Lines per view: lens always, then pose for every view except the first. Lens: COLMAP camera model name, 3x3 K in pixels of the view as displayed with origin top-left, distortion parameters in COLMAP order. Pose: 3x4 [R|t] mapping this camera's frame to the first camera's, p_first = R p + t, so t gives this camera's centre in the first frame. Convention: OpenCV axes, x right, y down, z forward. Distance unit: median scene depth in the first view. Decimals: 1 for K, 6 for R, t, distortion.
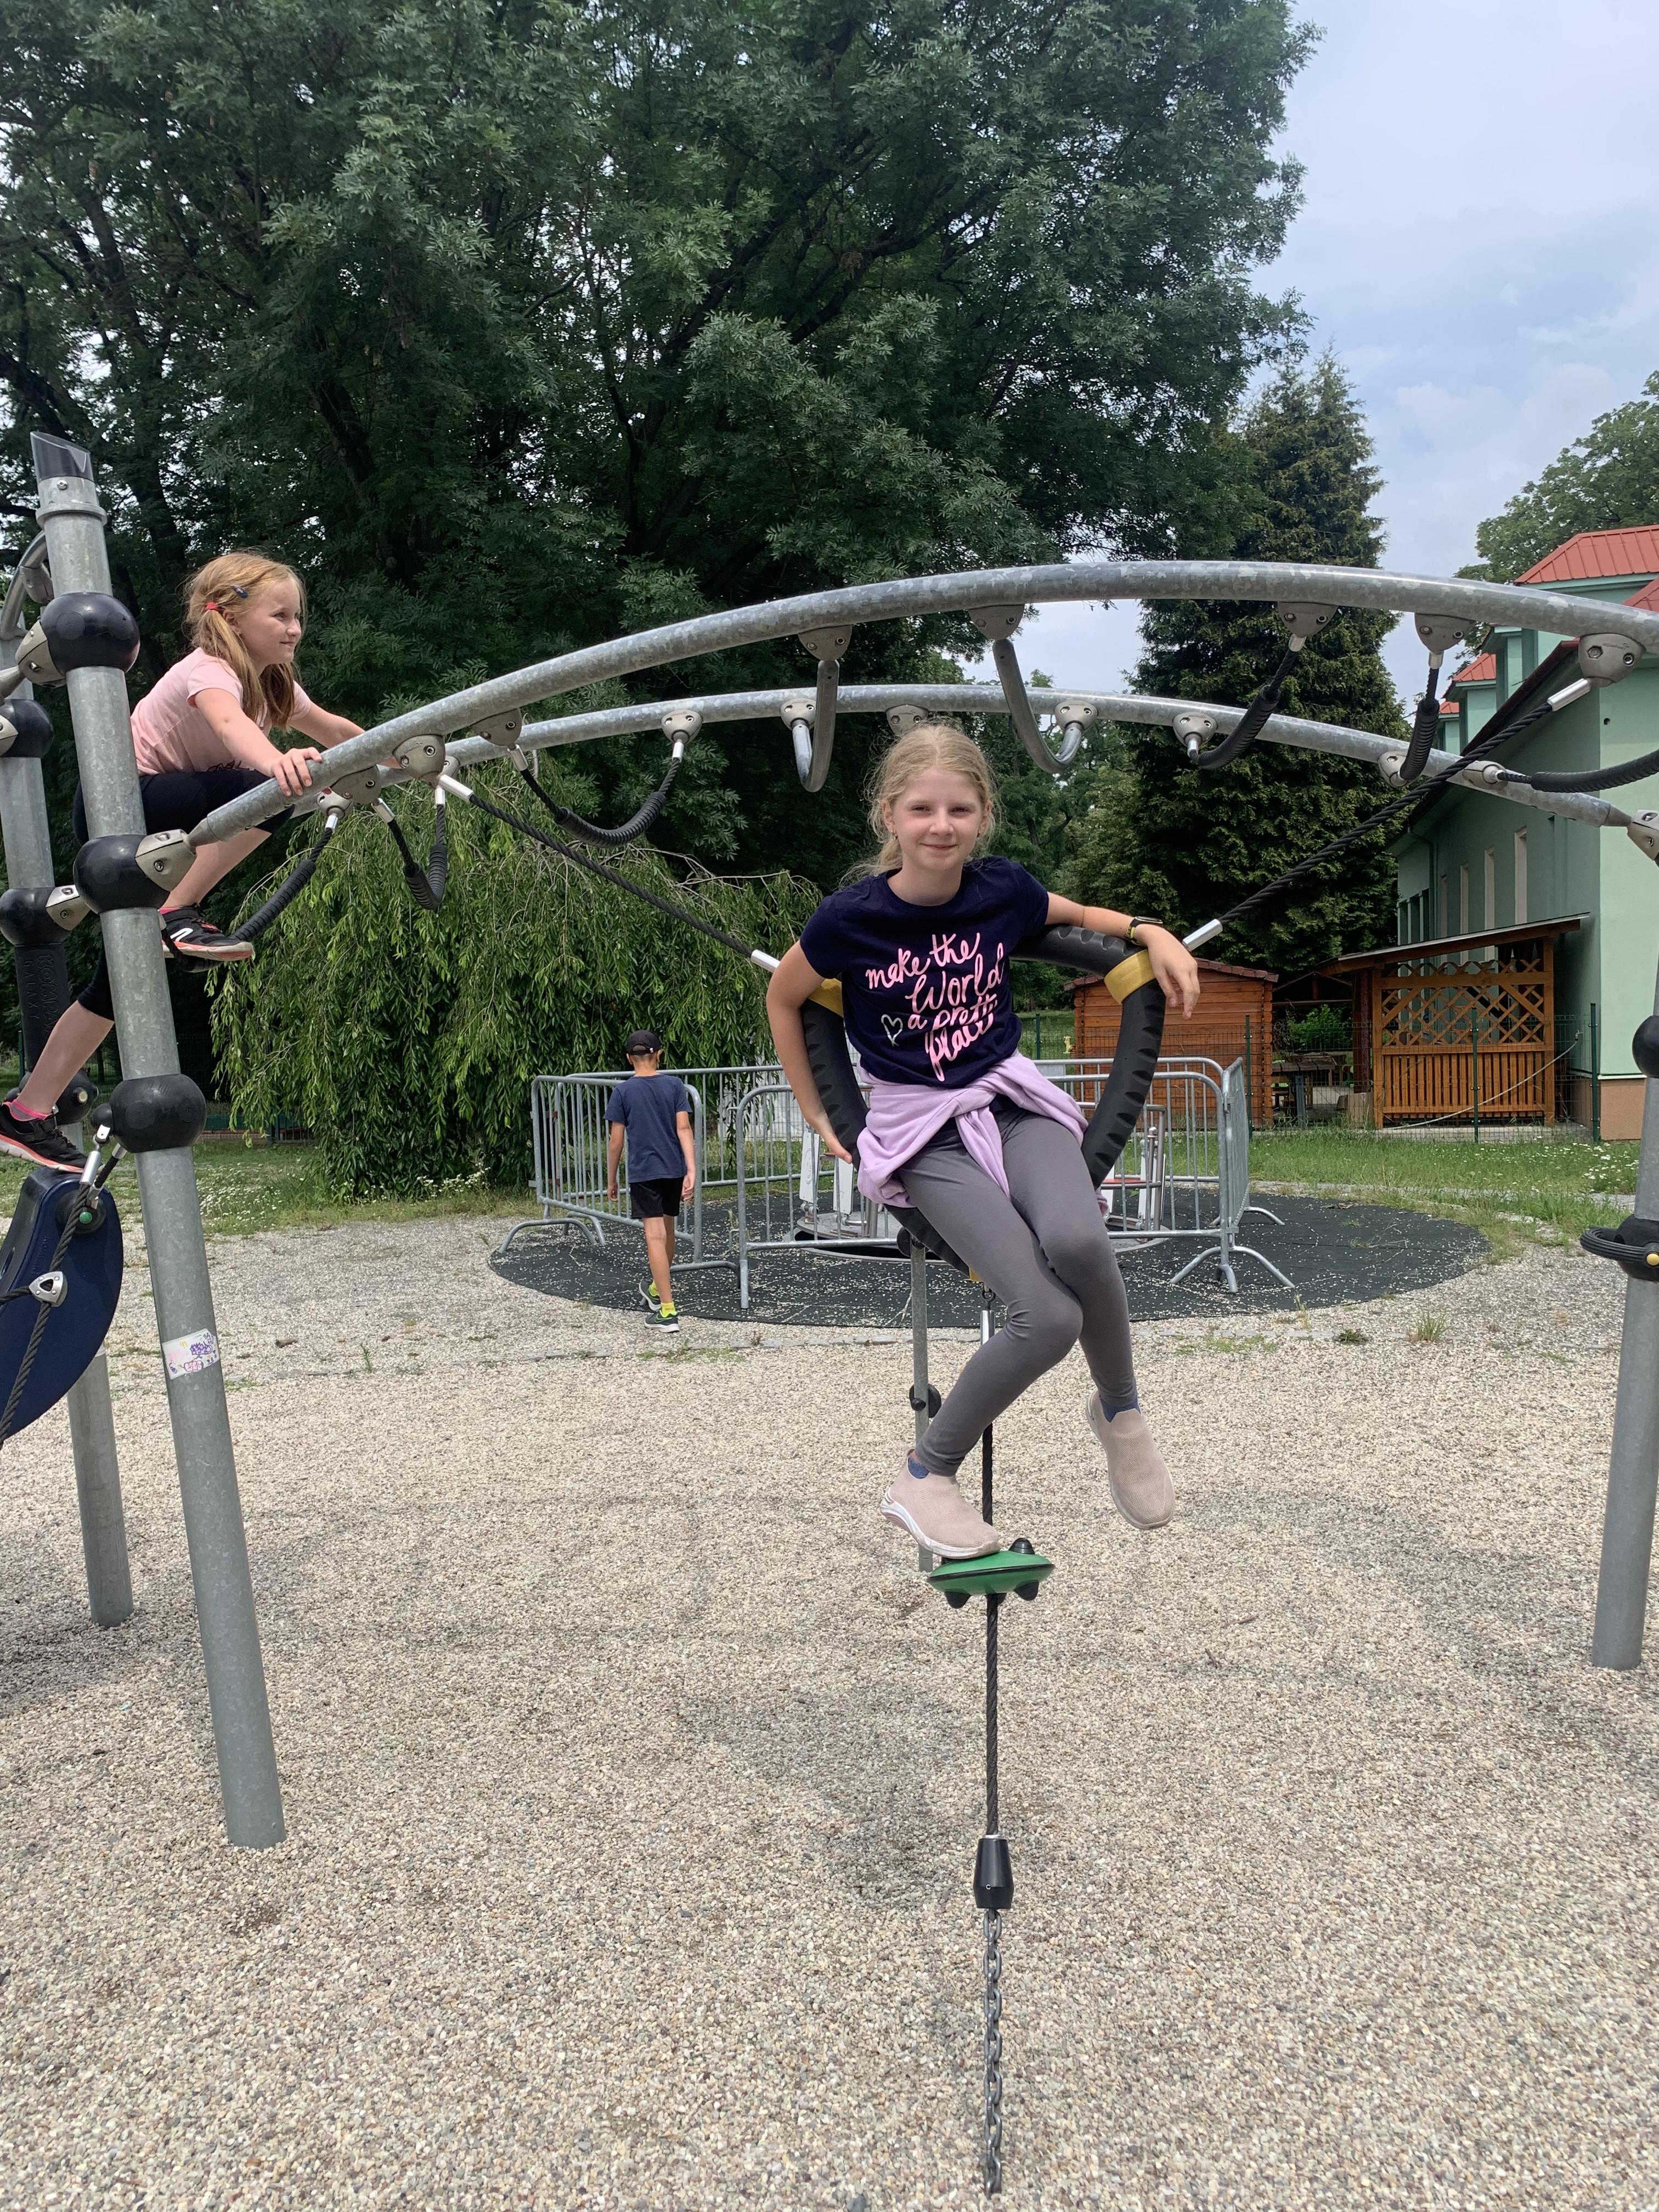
lens RADIAL K [[1697.7, 0, 834.1], [0, 1697.7, 1072.6], [0, 0, 1]] dist [0.068522, -0.101198]
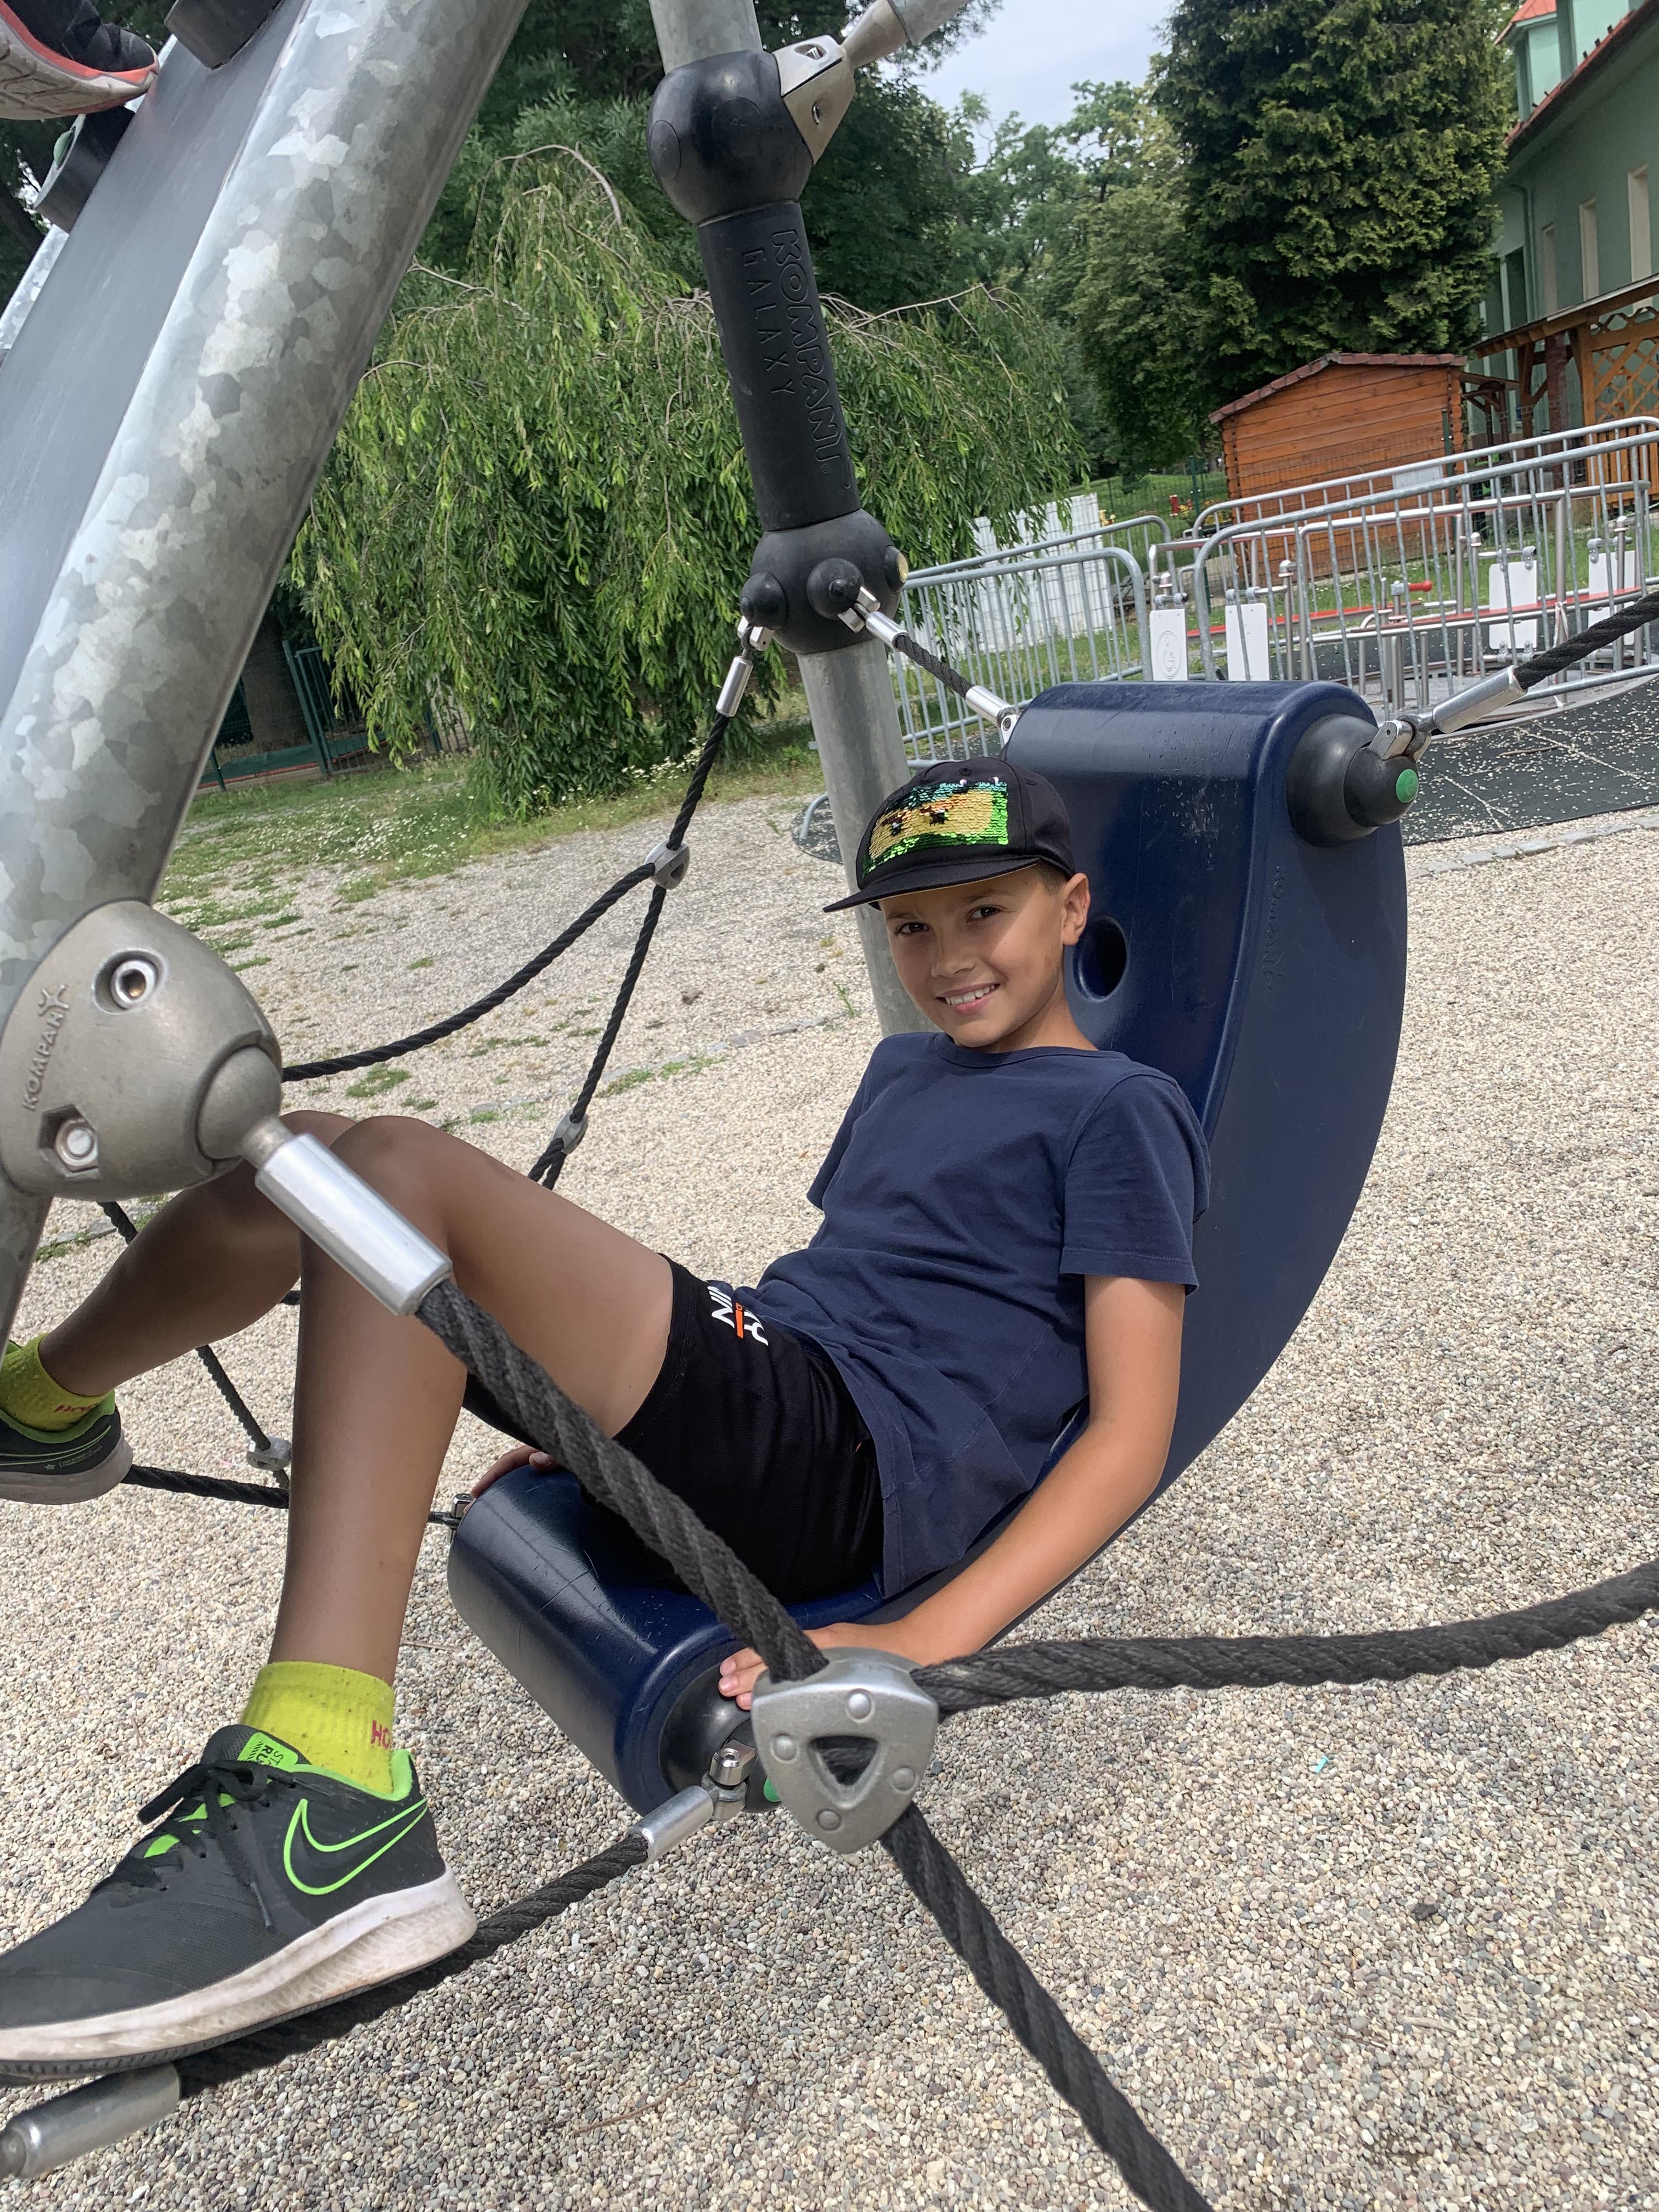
lens RADIAL K [[1701.3, 0, 839.7], [0, 1701.3, 1079.4], [0, 0, 1]] dist [0.022879, -0.016256]
pose [[0.984022, -0.177634, -0.012111, -0.093684], [0.174469, 0.948452, 0.264573, 0.003442], [-0.035511, -0.262458, 0.964290, 0.109069]]
